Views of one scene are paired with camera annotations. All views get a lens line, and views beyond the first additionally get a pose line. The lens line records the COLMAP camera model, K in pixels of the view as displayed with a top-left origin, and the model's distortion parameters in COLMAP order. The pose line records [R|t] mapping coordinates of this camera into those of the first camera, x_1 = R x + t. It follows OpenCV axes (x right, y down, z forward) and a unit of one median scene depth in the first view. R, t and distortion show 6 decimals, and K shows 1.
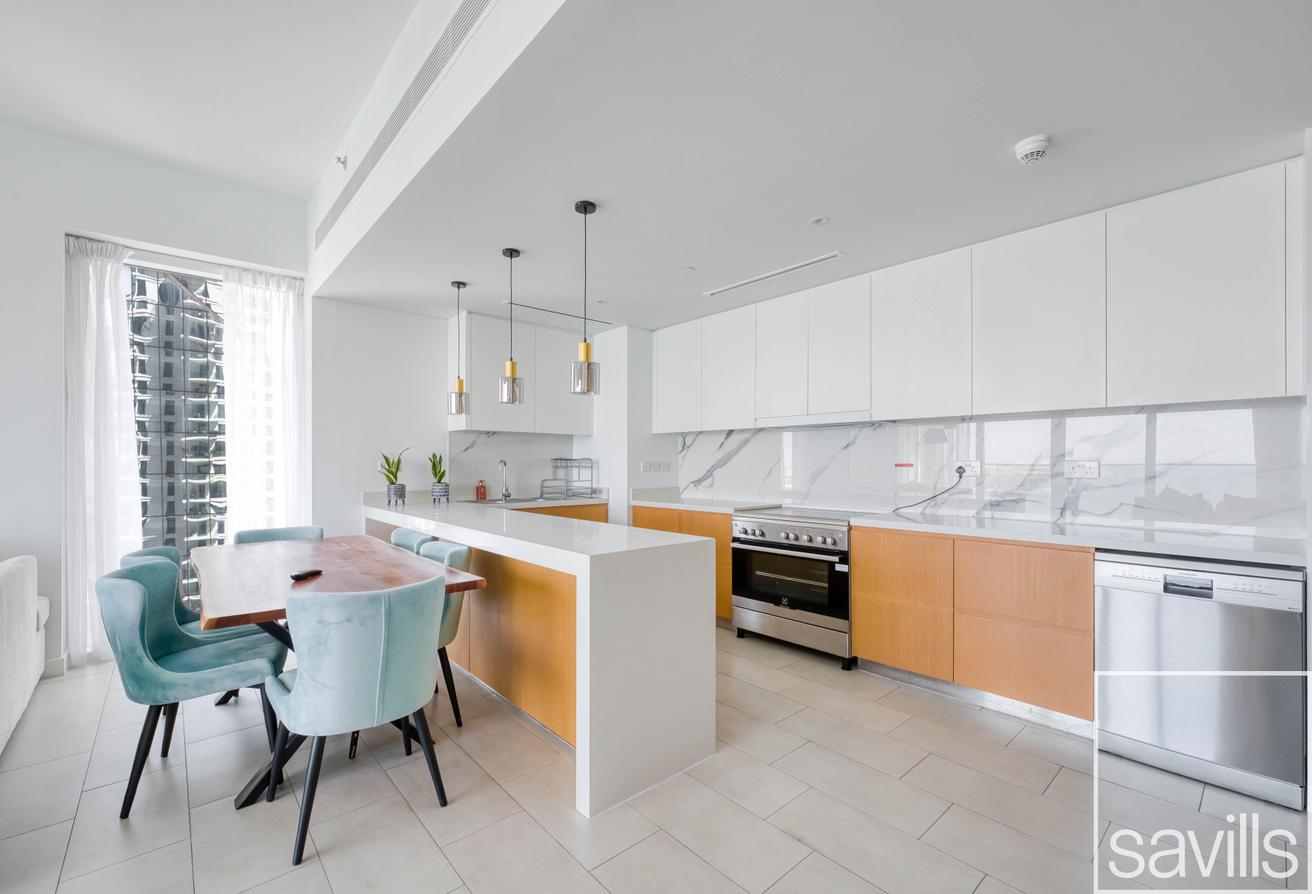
lens RADIAL K [[549.6, 0, 652.1], [0, 549.6, 455.8], [0, 0, 1]] dist [-0.001026, 0.001178]
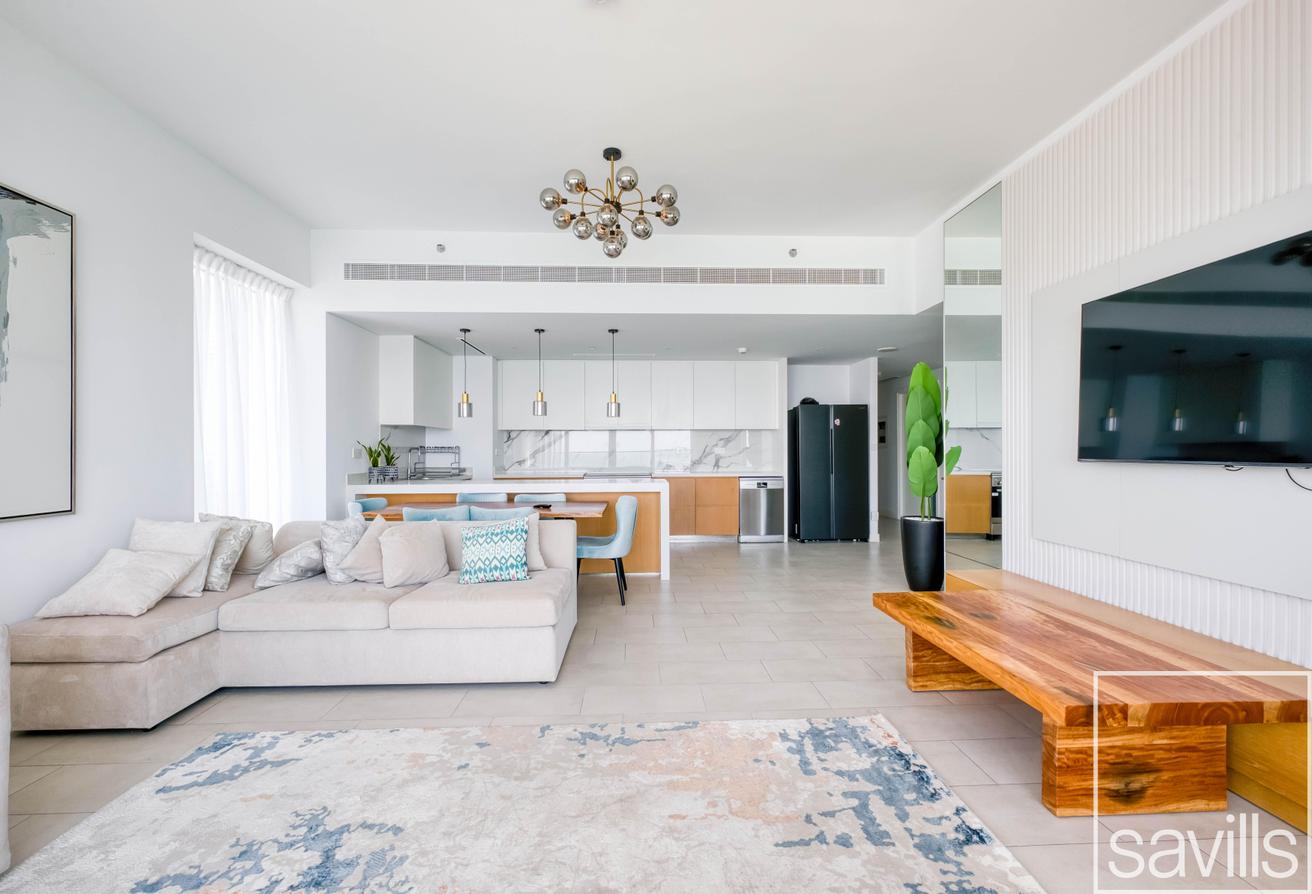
lens RADIAL K [[549.6, 0, 655.0], [0, 549.6, 448.3], [0, 0, 1]] dist [-0.001026, 0.001178]
pose [[0.610721, 0.000609, 0.791846, -0.954066], [-0.004304, 0.999987, 0.002550, 0.003460], [-0.791834, -0.004965, 0.610716, -0.247696]]
